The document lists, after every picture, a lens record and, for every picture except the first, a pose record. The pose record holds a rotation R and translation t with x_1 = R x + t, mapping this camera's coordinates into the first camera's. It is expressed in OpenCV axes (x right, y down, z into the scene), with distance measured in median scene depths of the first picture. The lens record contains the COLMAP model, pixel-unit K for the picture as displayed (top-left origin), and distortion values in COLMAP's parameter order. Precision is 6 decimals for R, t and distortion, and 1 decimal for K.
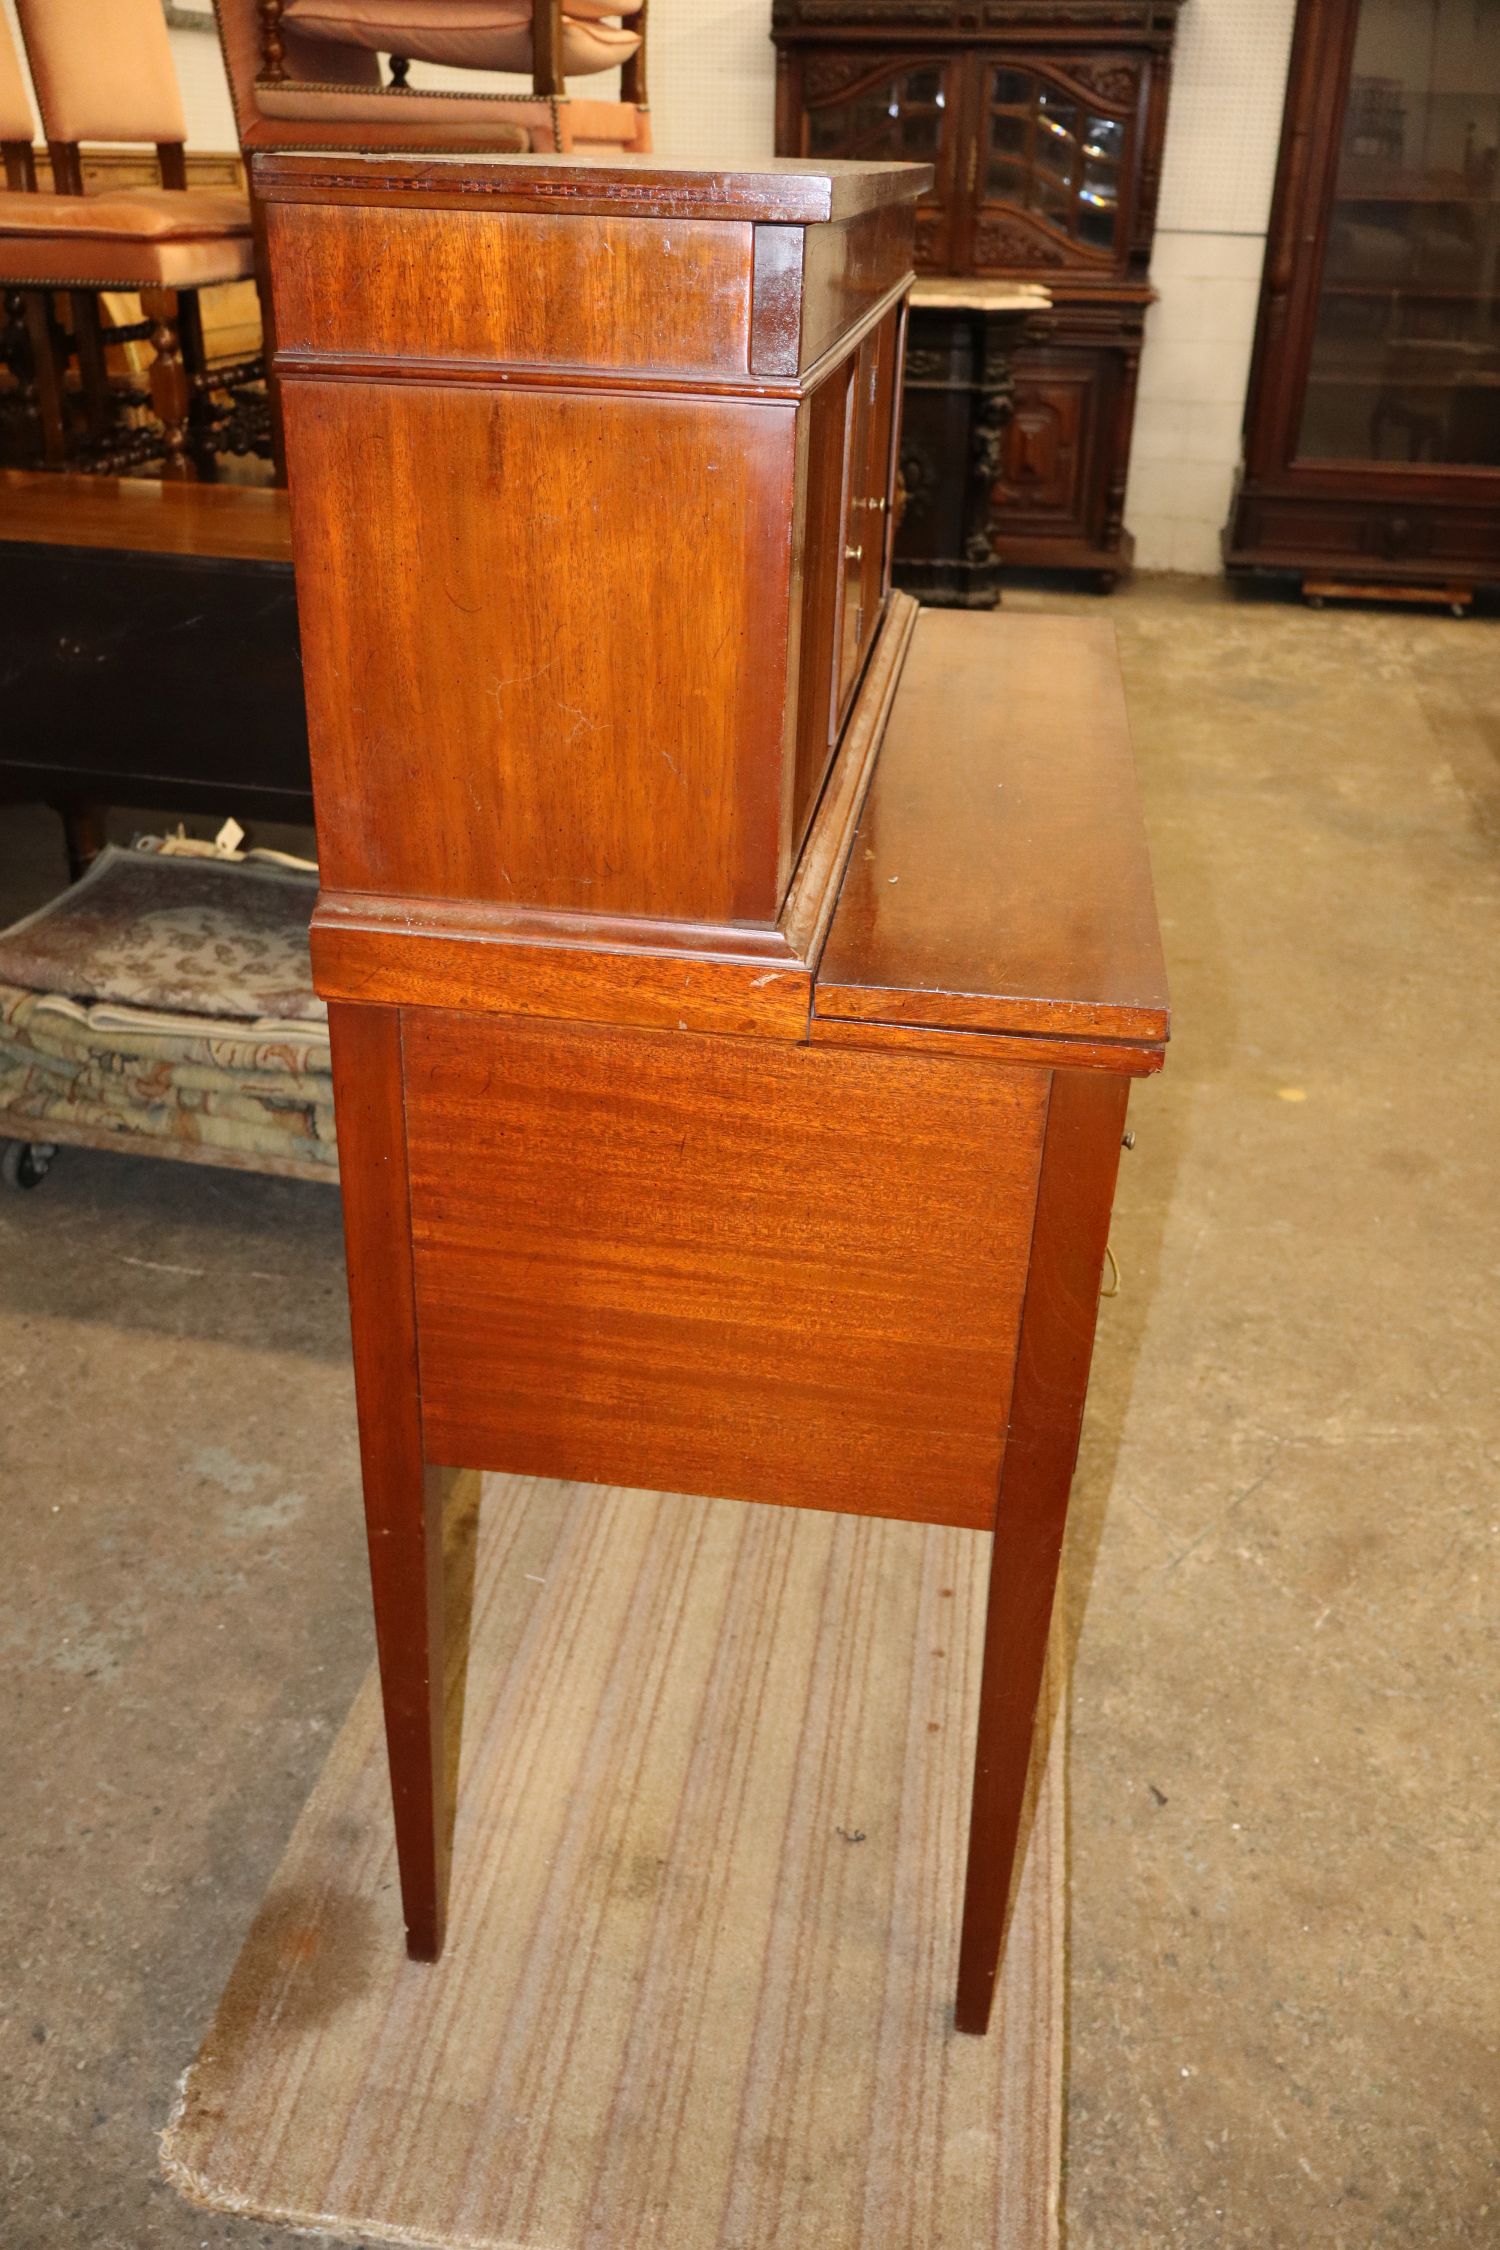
lens RADIAL K [[1871.5, 0, 755.3], [0, 1871.5, 1134.6], [0, 0, 1]] dist [0.014165, 0.000459]
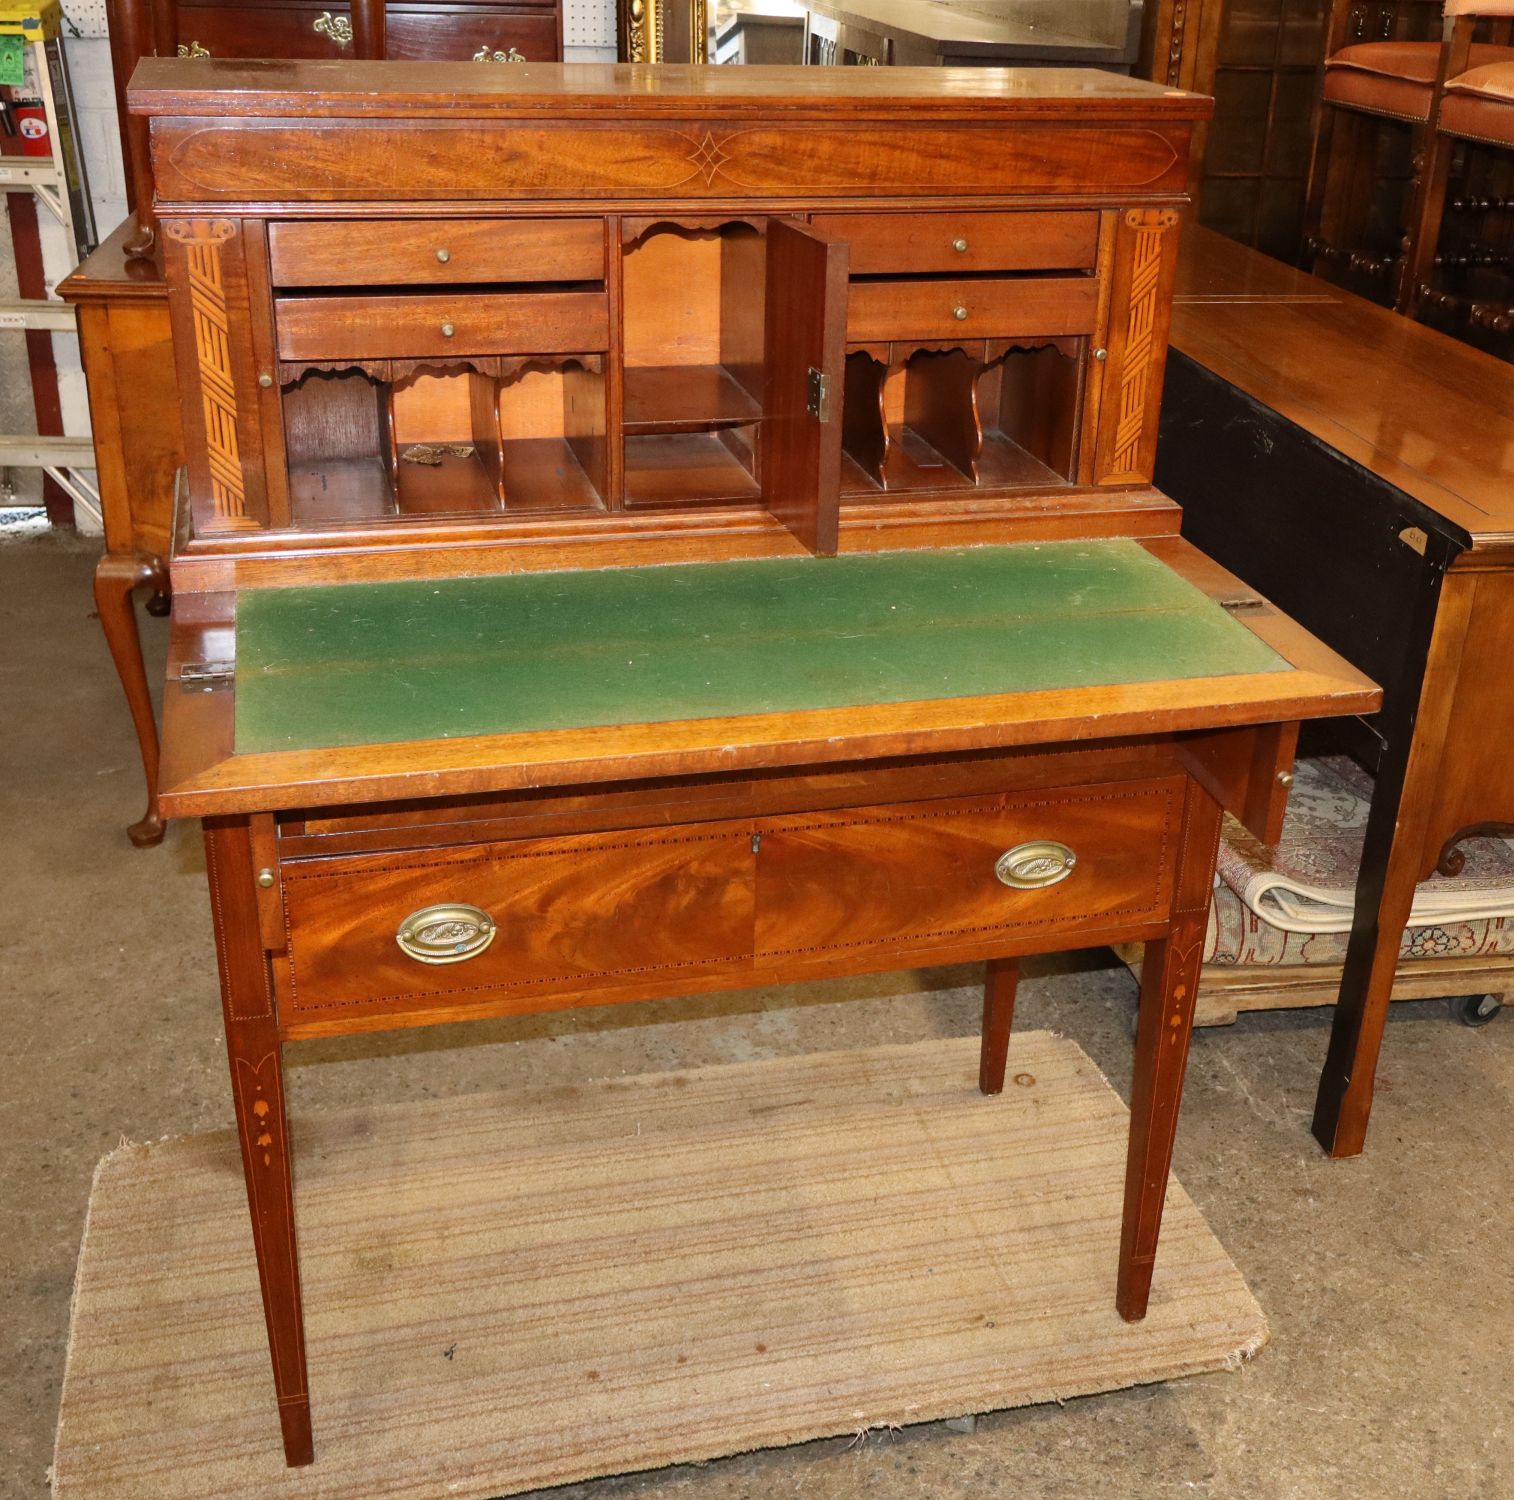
lens RADIAL K [[1851.5, 0, 772.2], [0, 1851.5, 754.0], [0, 0, 1]] dist [0.051954, 0.000000]
pose [[0.390306, 0.365581, -0.844992, 0.985068], [-0.439907, 0.880295, 0.177659, -0.279408], [0.808791, 0.302377, 0.504406, 0.396953]]
